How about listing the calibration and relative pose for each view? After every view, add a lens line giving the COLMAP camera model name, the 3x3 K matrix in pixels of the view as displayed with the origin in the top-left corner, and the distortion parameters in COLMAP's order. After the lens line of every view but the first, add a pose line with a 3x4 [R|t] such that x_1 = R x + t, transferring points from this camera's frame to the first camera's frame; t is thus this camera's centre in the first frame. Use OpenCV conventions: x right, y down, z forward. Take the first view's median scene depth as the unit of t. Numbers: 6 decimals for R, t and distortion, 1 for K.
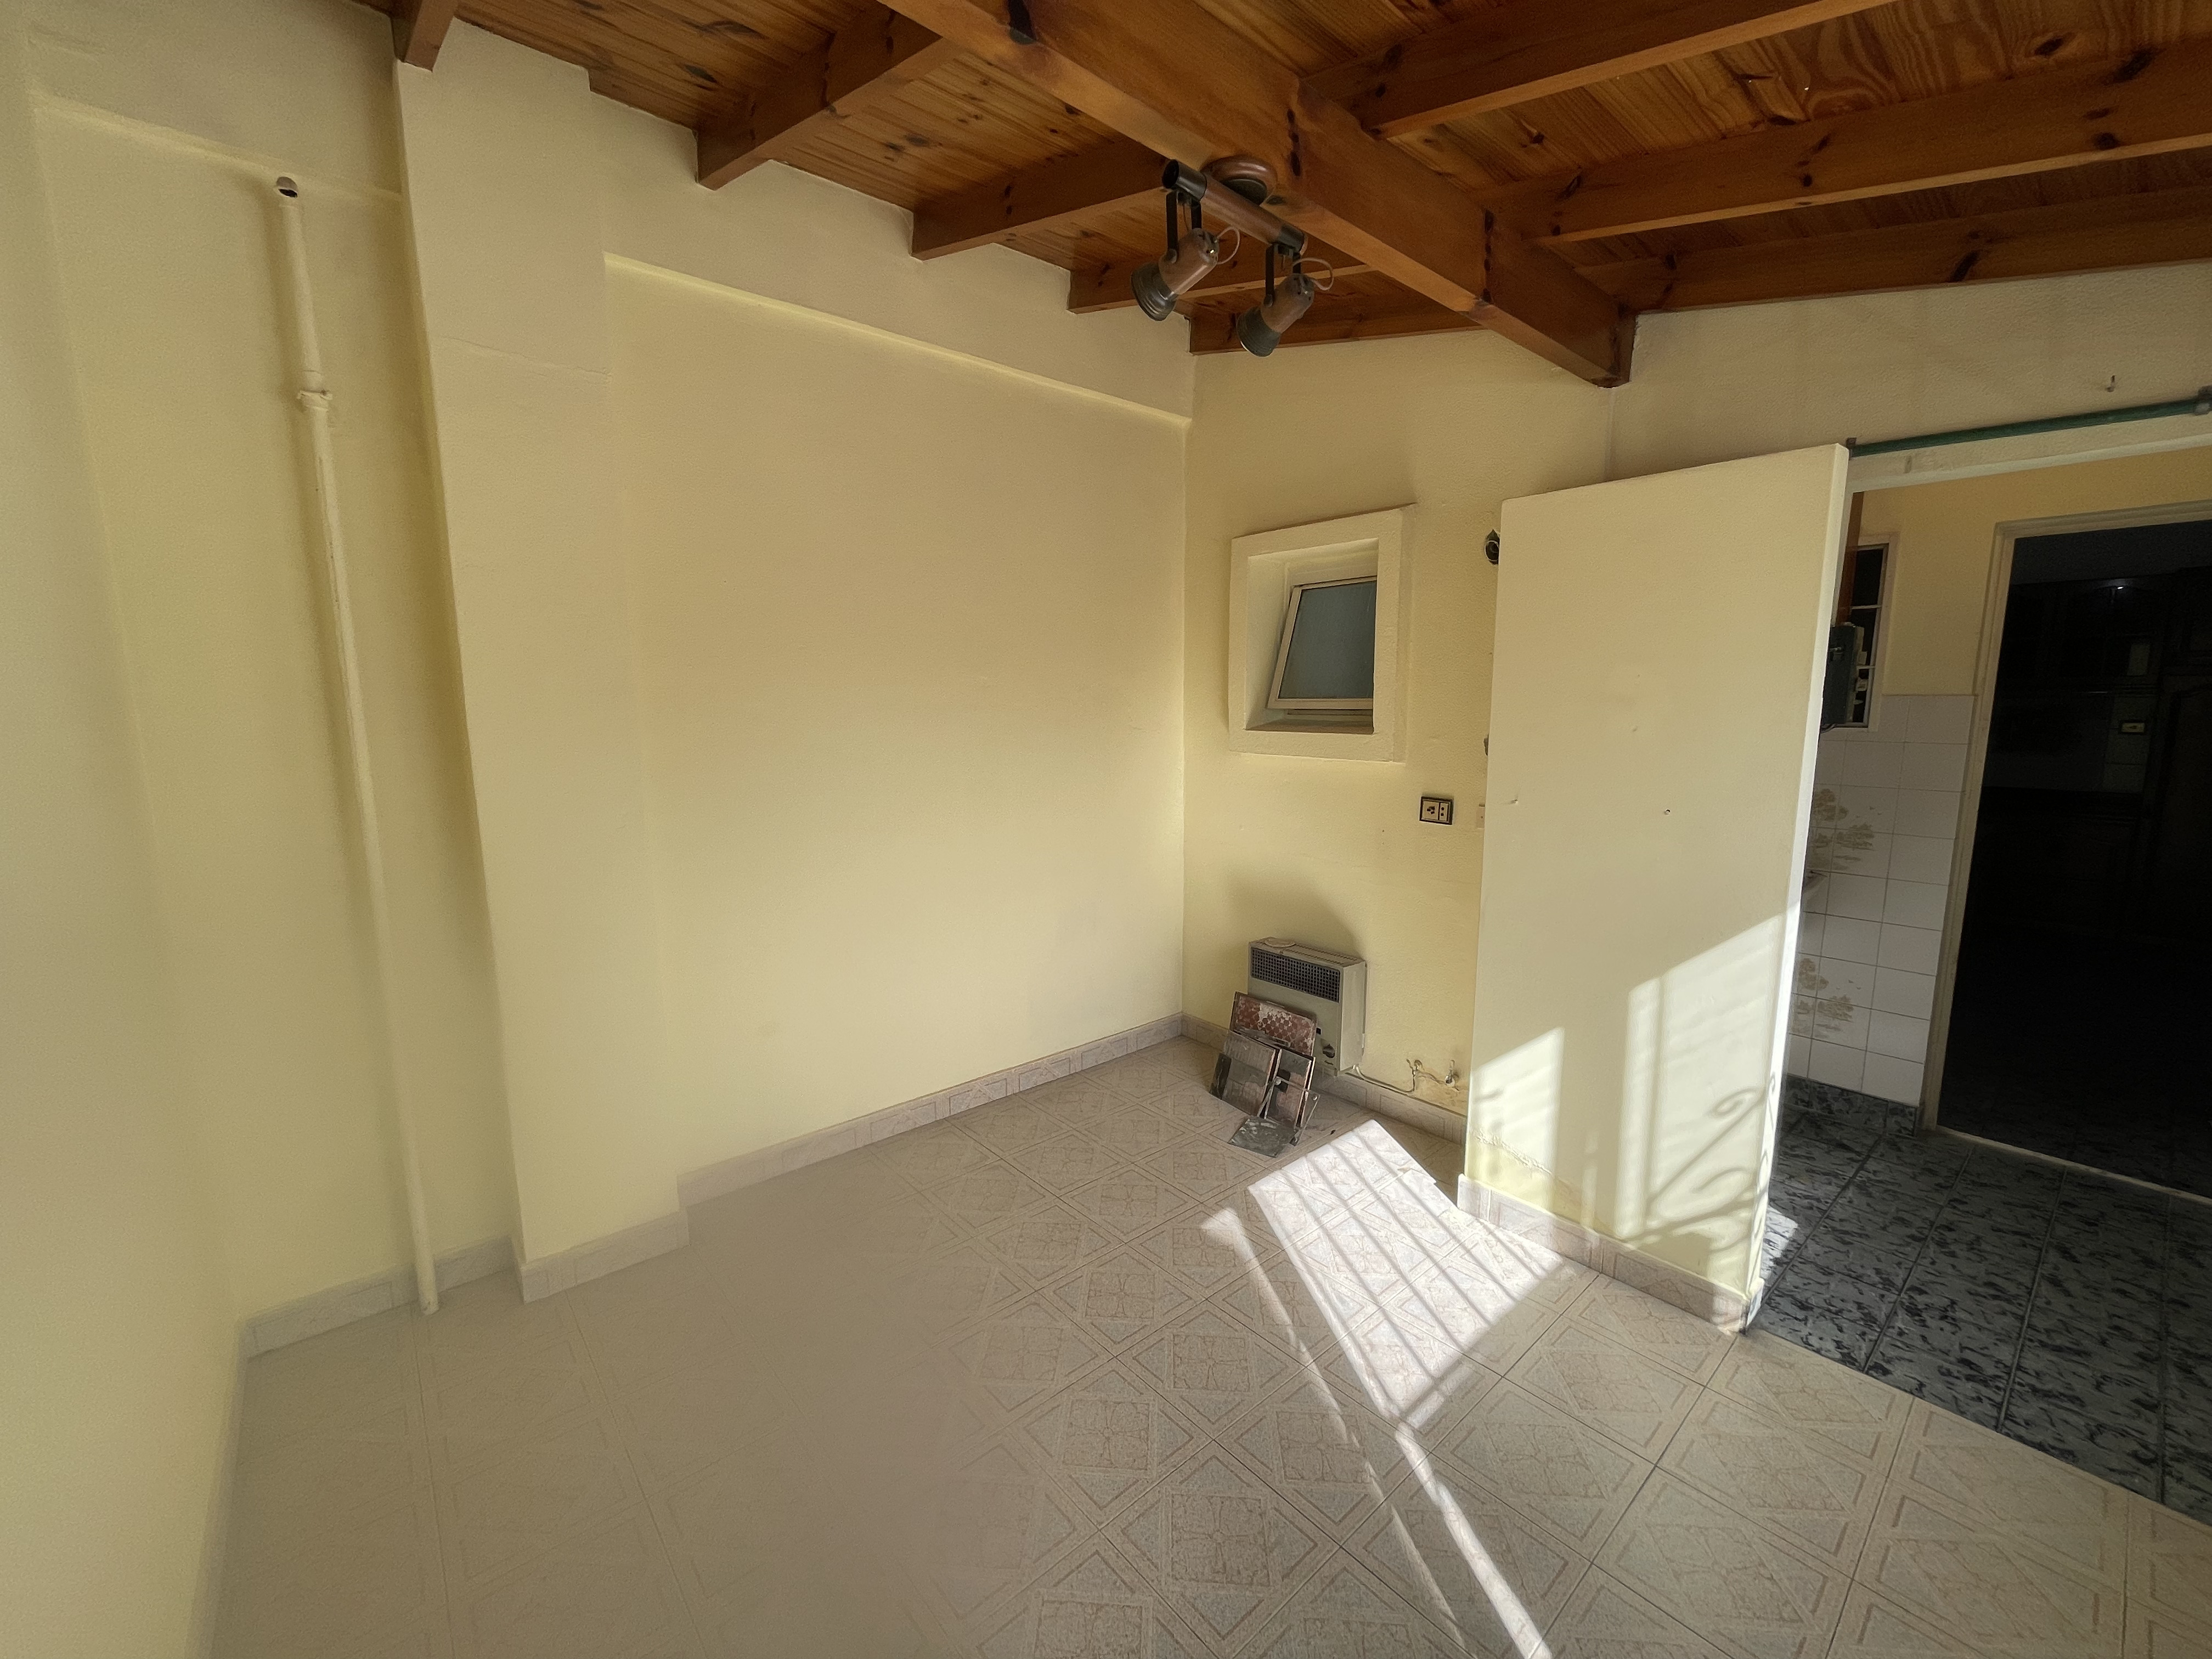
lens RADIAL K [[889.3, 0, 1103.3], [0, 889.3, 832.7], [0, 0, 1]] dist [-0.003003, -0.000291]
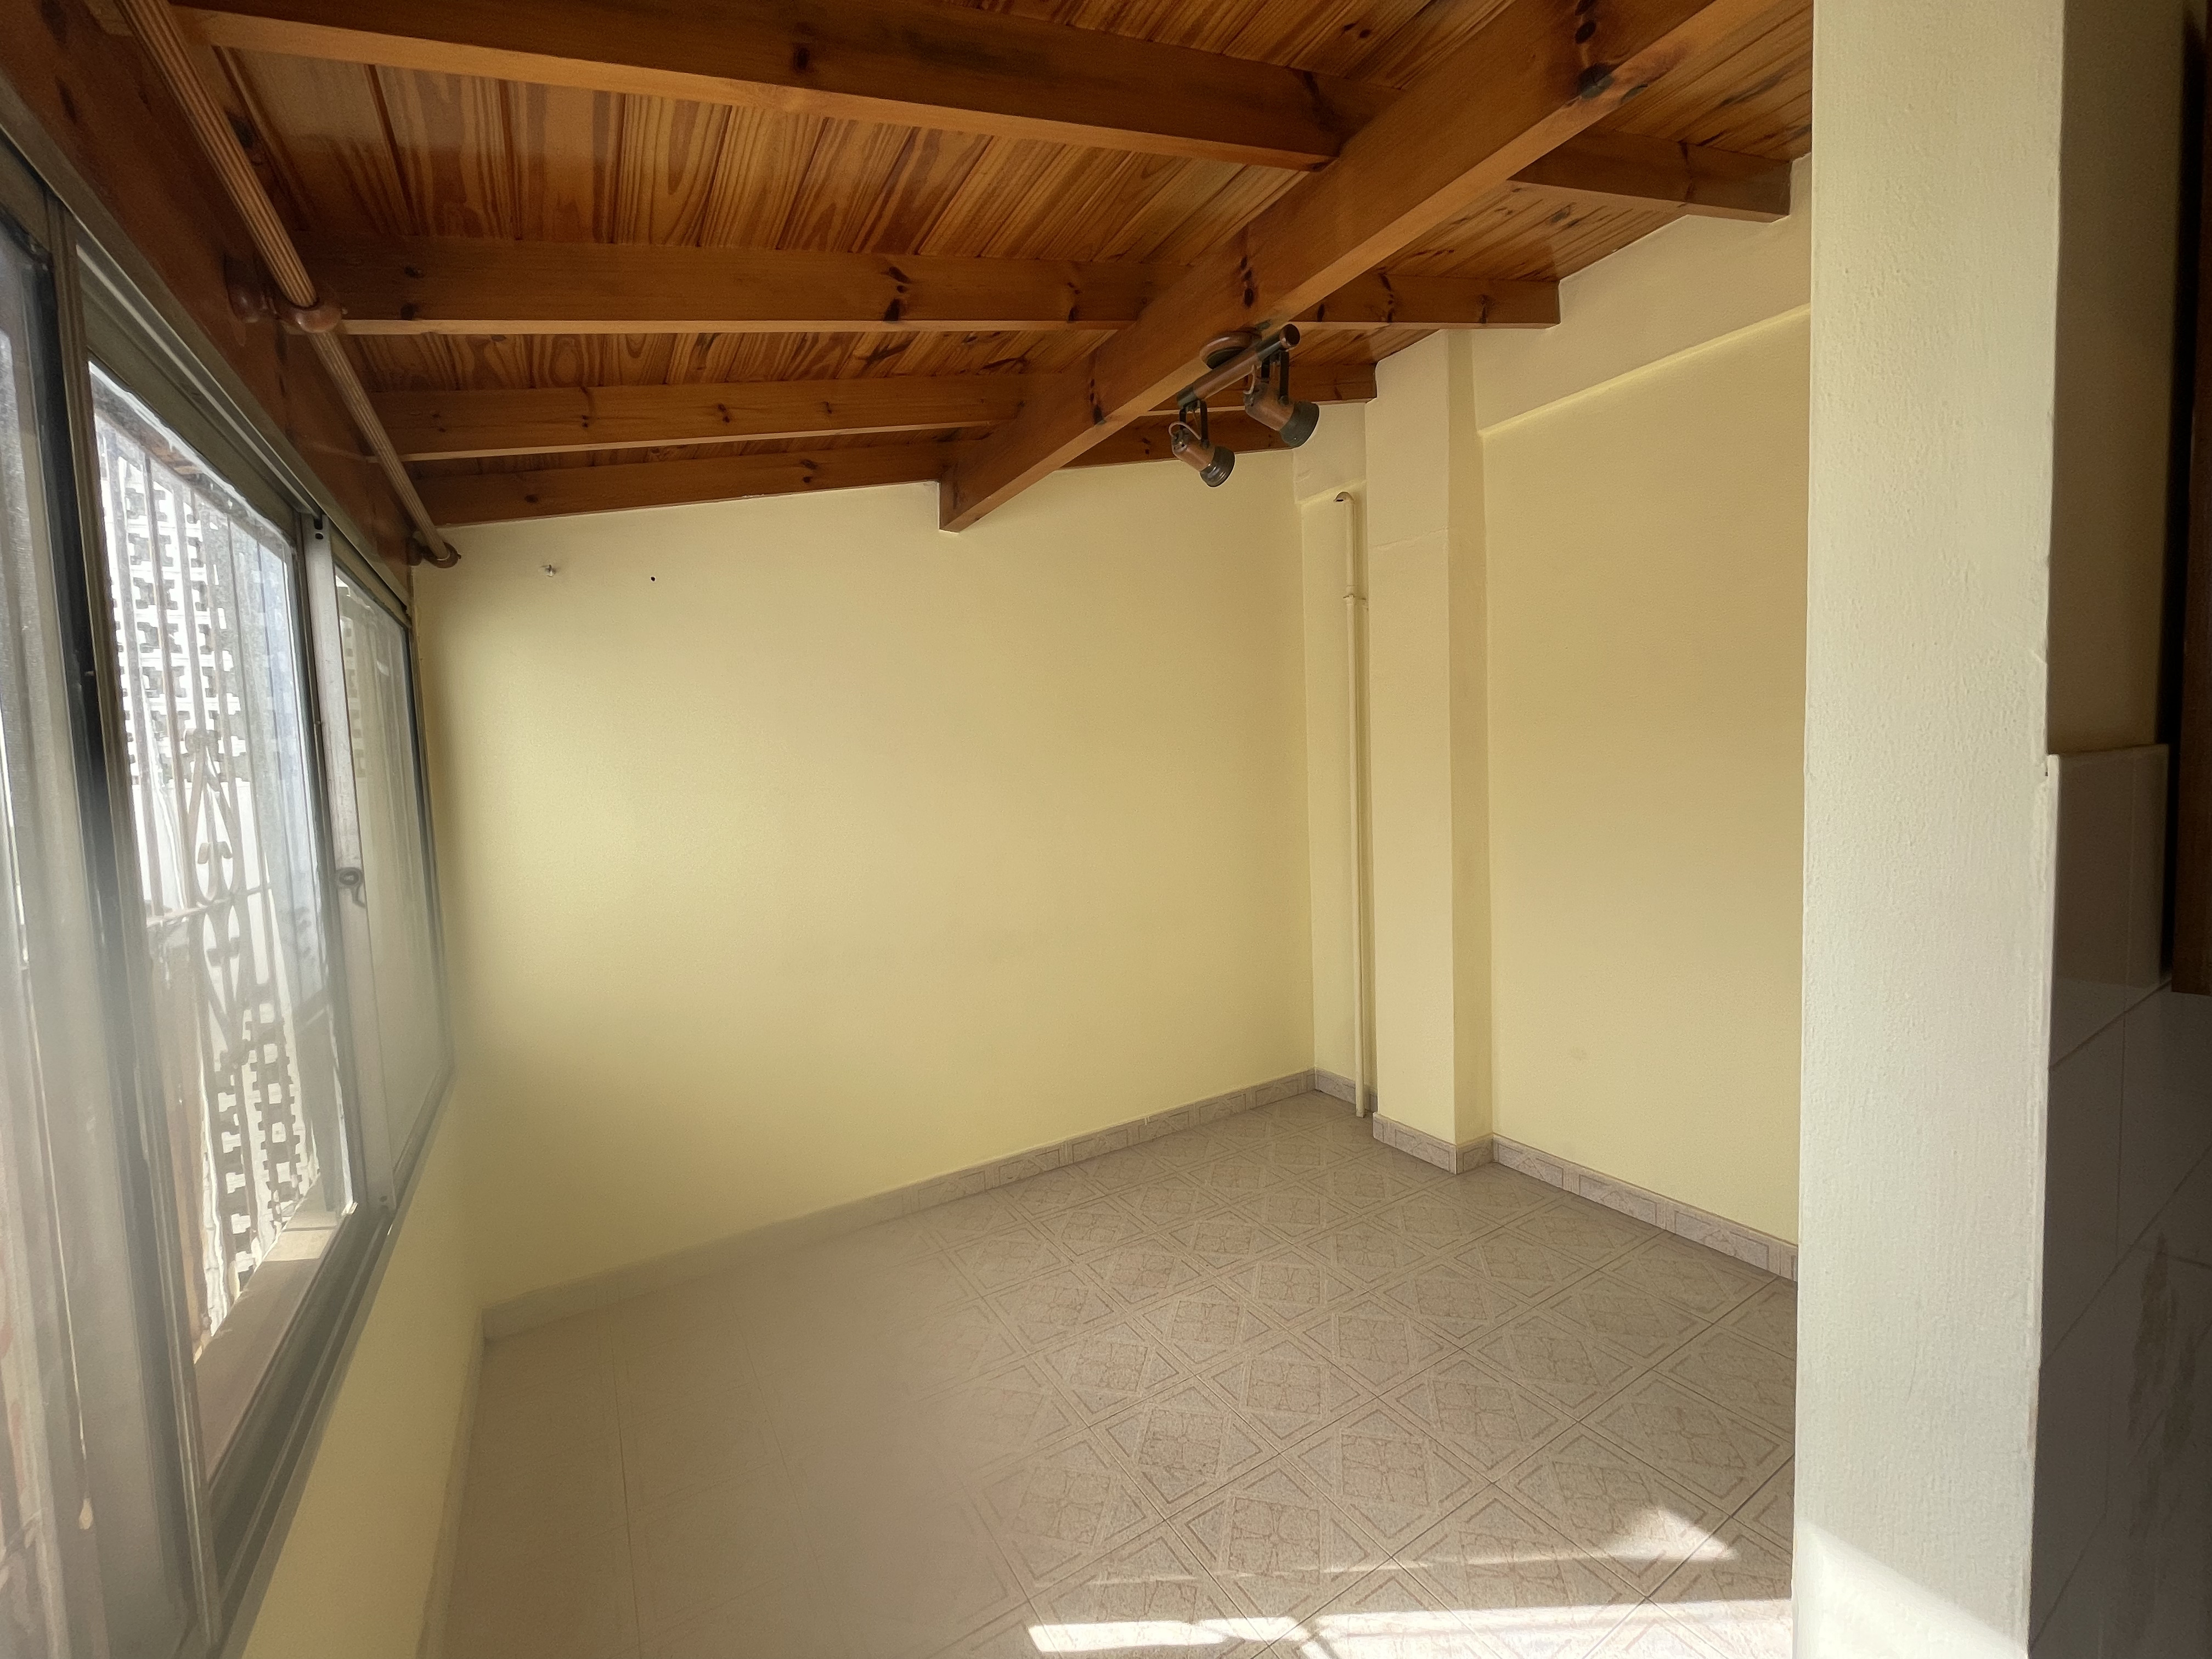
lens RADIAL K [[889.3, 0, 1103.2], [0, 889.3, 825.1], [0, 0, 1]] dist [-0.003003, -0.000291]
pose [[-0.163763, 0.074944, -0.983649, 1.161755], [-0.103796, 0.990267, 0.092728, -0.143164], [0.981024, 0.117285, -0.154390, 0.874950]]
